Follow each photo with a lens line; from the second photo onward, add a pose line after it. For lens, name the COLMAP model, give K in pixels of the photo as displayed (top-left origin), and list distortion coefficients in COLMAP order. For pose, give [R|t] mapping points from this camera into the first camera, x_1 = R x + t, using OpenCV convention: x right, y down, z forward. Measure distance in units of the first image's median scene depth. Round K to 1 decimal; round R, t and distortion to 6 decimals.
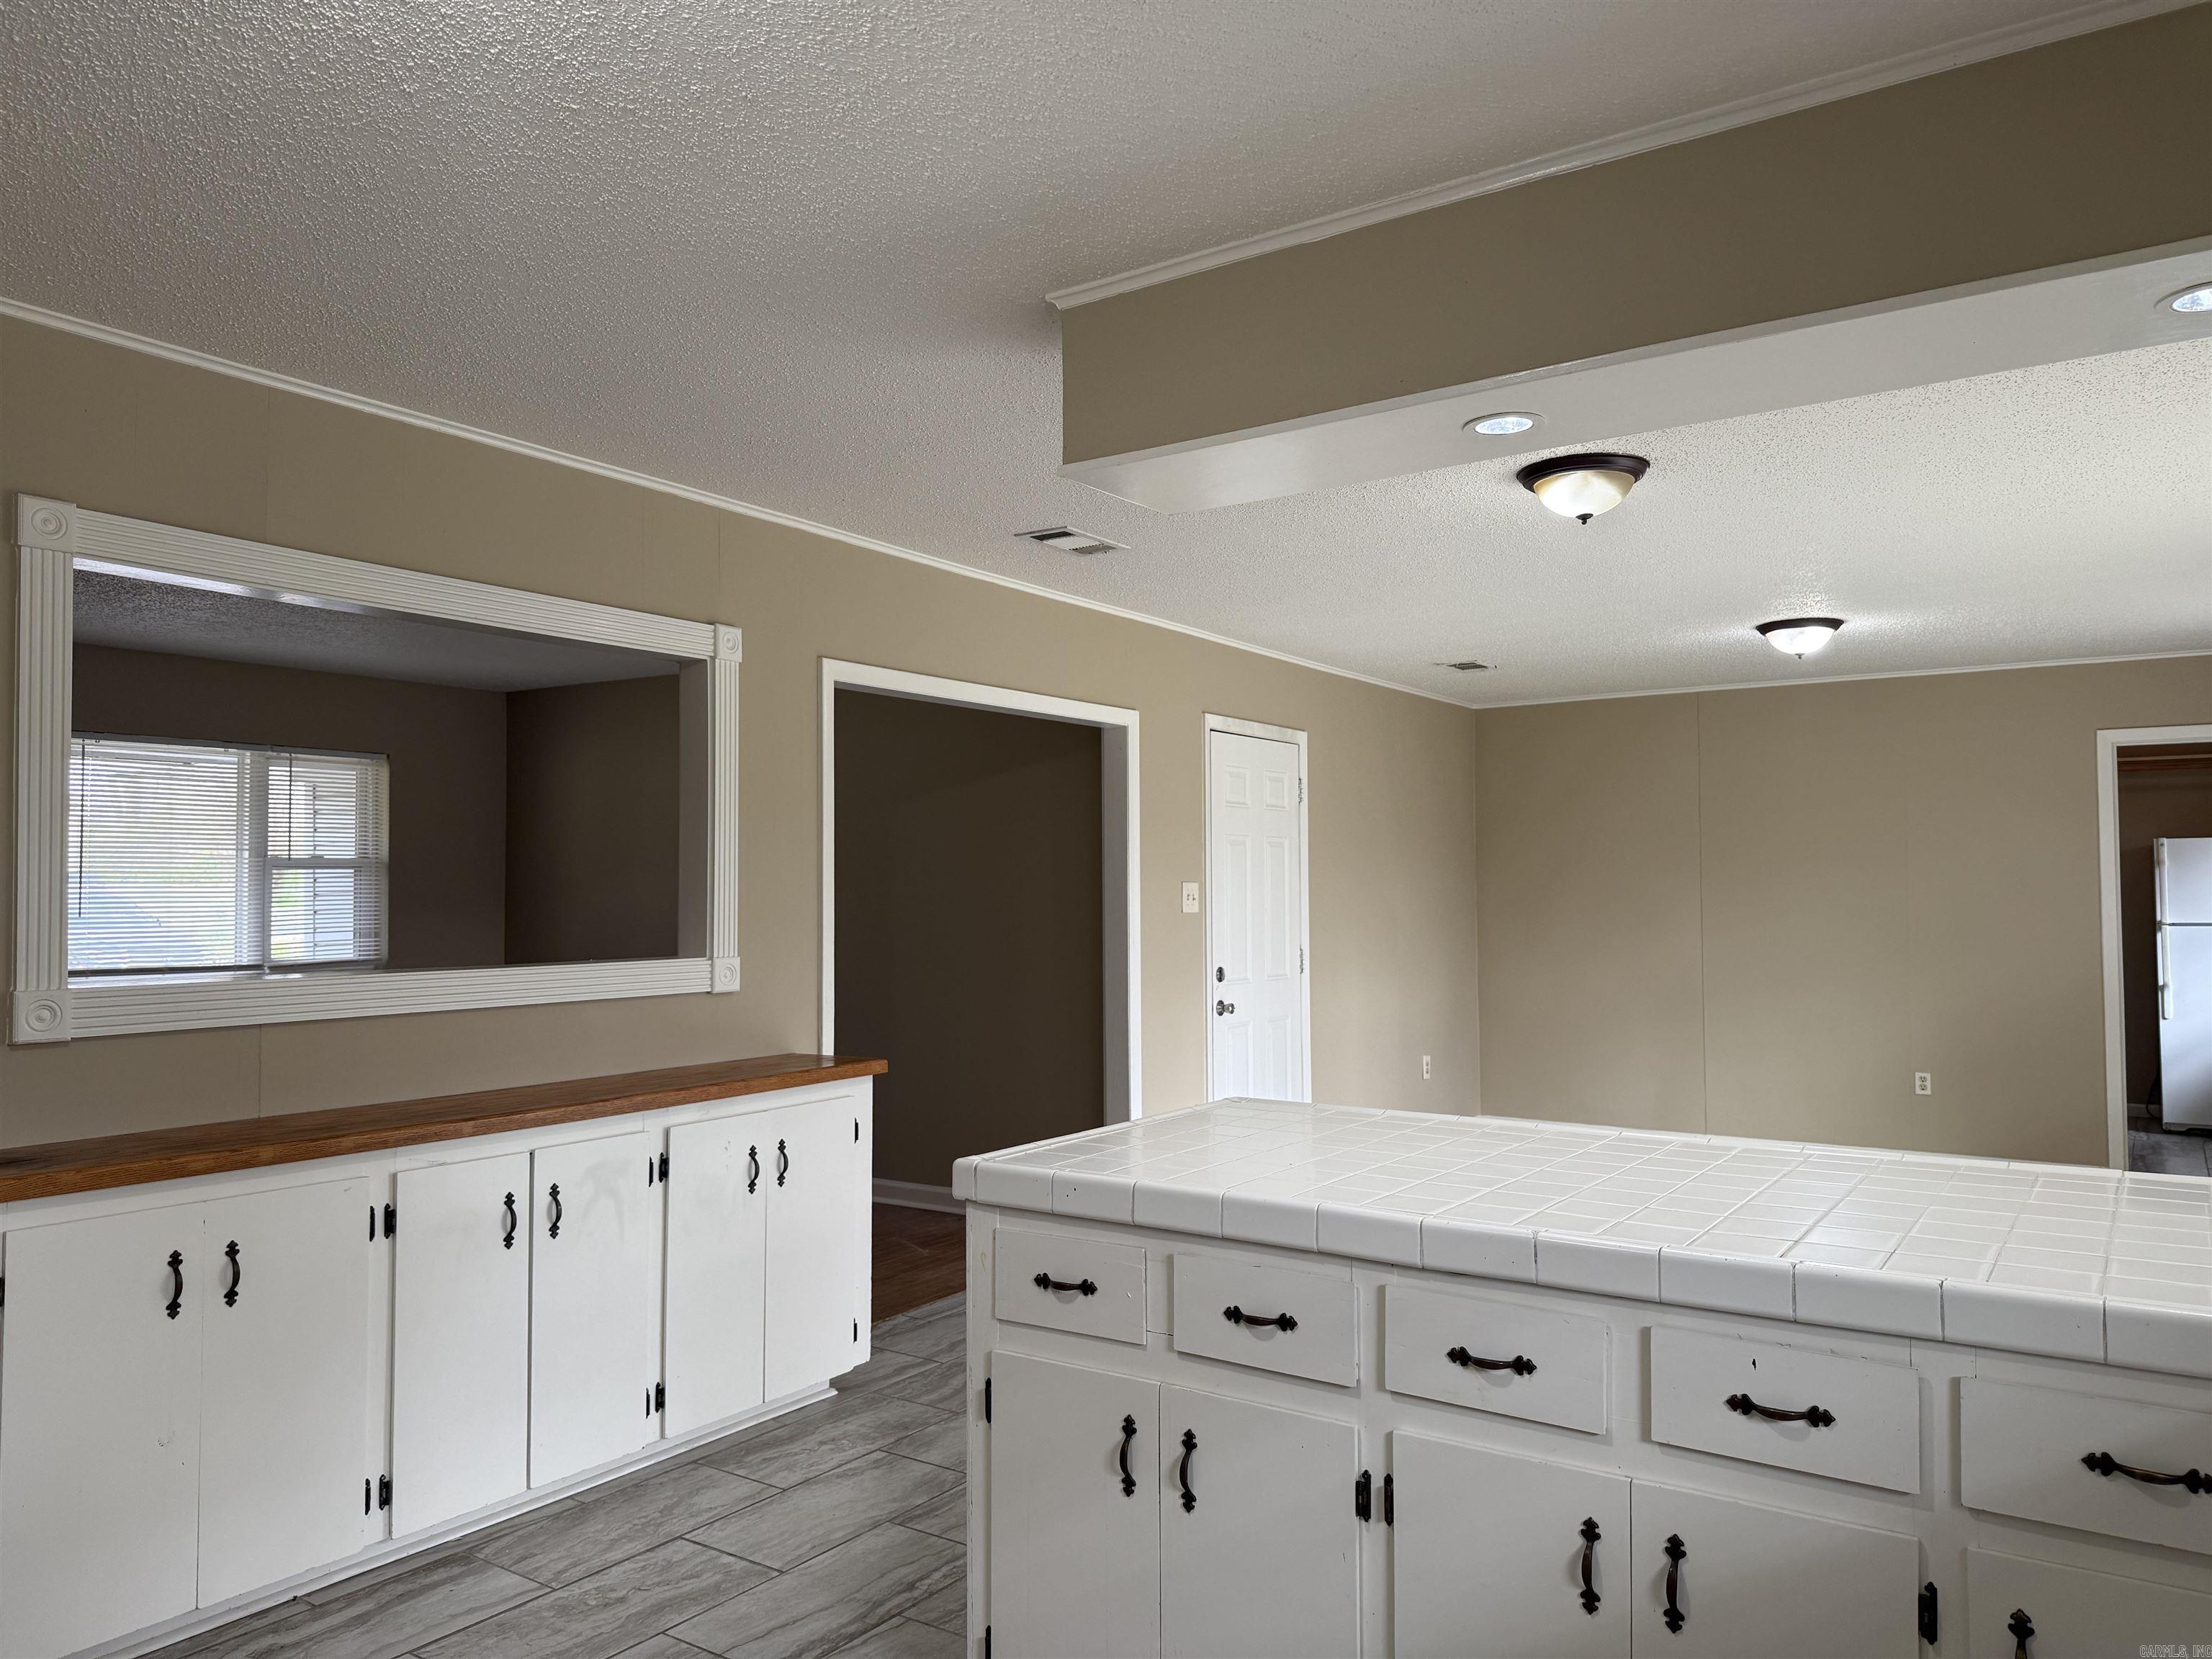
lens RADIAL K [[1551.1, 0, 1106.0], [0, 1551.1, 829.5], [0, 0, 1]] dist [-0.000836, -0.049287]
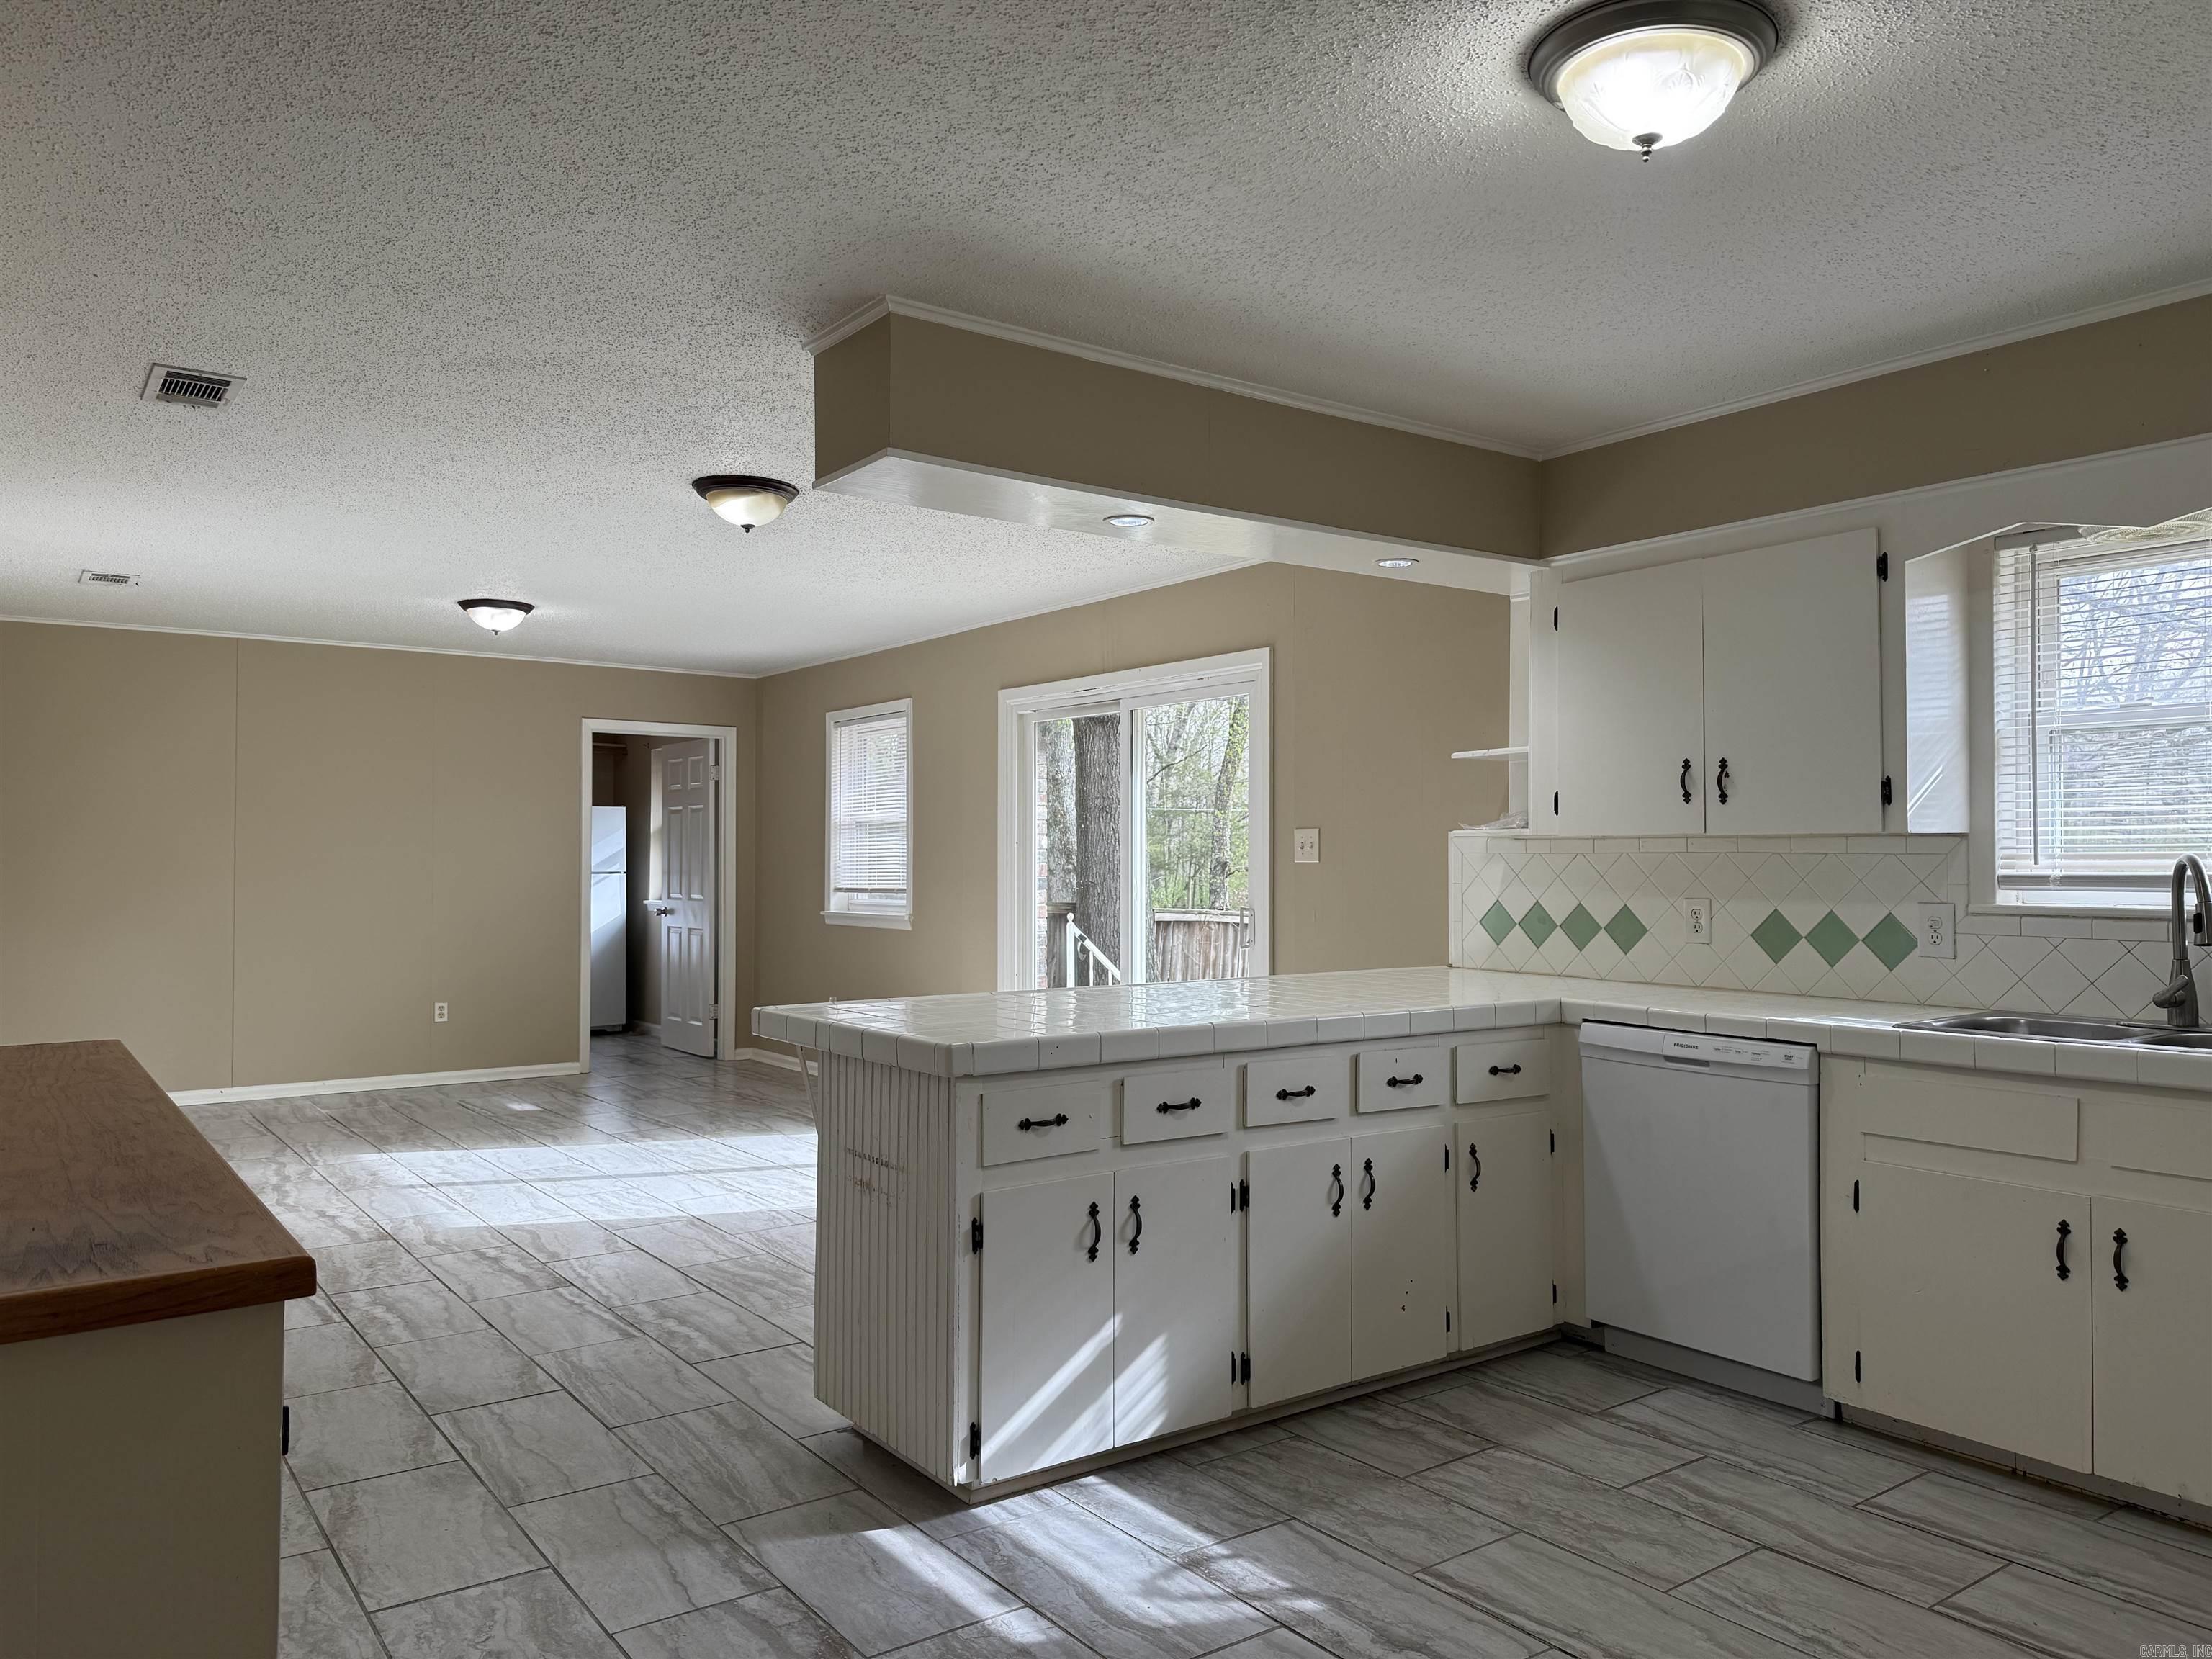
lens RADIAL K [[1542.9, 0, 1106.0], [0, 1542.9, 829.5], [0, 0, 1]] dist [0.025123, 0.000239]
pose [[0.349998, 0.014416, 0.936640, -1.305375], [-0.038483, 0.999259, -0.001000, 0.044673], [-0.935960, -0.035694, 0.350293, 0.519822]]
